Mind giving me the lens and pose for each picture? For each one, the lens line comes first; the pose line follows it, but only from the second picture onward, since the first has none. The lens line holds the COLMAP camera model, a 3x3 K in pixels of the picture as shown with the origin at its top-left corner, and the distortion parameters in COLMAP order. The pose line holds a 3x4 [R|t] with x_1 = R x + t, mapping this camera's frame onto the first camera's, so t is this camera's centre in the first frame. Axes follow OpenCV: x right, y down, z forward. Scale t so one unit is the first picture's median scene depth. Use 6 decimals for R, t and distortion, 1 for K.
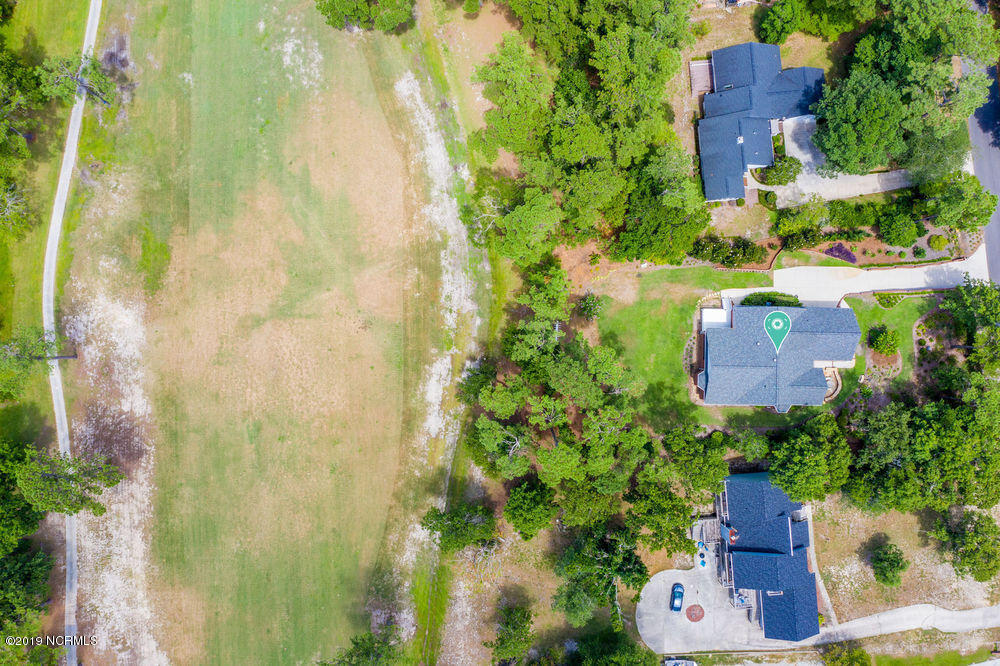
lens RADIAL K [[773.6, 0, 500.0], [0, 773.6, 333.0], [0, 0, 1]] dist [-0.035837, 0.004388]
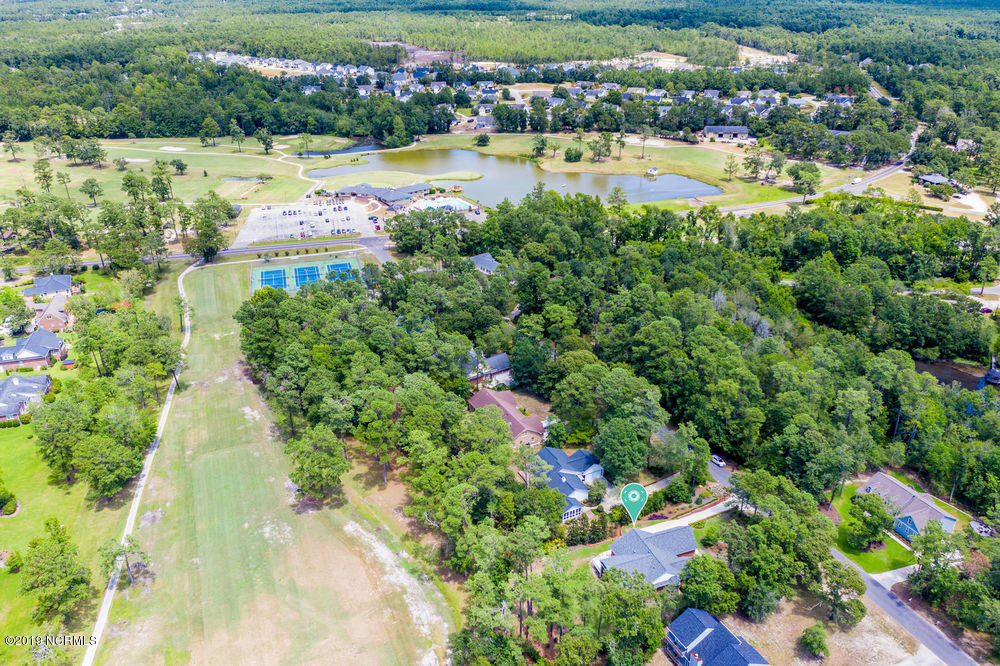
lens RADIAL K [[773.6, 0, 500.0], [0, 773.6, 333.0], [0, 0, 1]] dist [-0.035837, 0.004388]
pose [[0.928719, -0.154014, 0.337284, -0.310253], [0.370598, 0.414340, -0.831252, 0.907554], [-0.011726, 0.896996, 0.441883, -0.006692]]
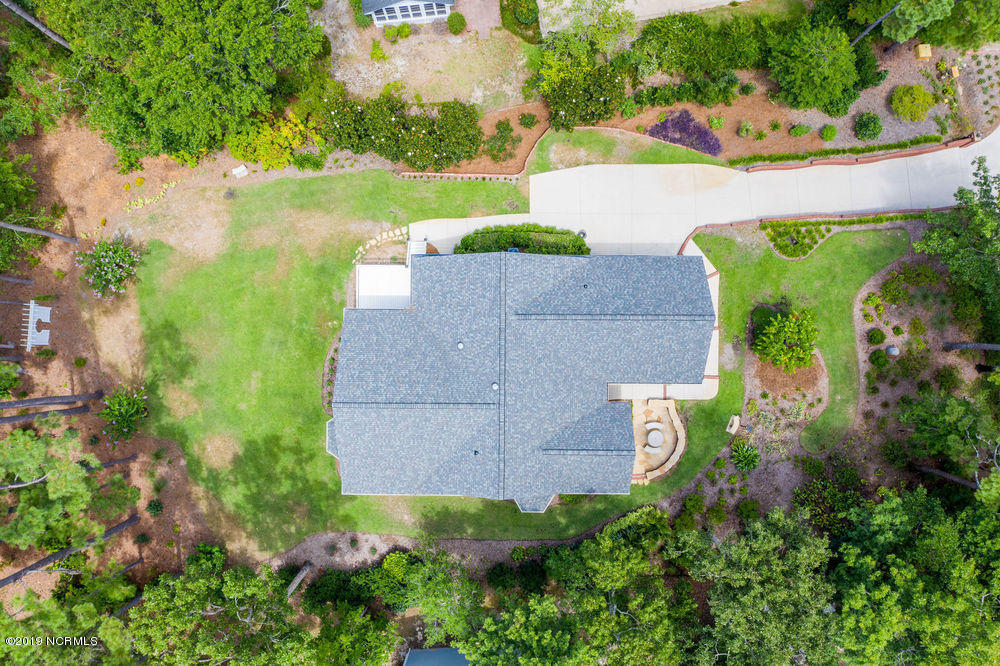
lens RADIAL K [[773.6, 0, 500.0], [0, 773.6, 333.0], [0, 0, 1]] dist [-0.035837, 0.004388]
pose [[0.999897, -0.014359, 0.000102, 0.338062], [0.014359, 0.999897, 0.000888, 0.006750], [-0.000115, -0.000887, 1.000000, 0.566845]]
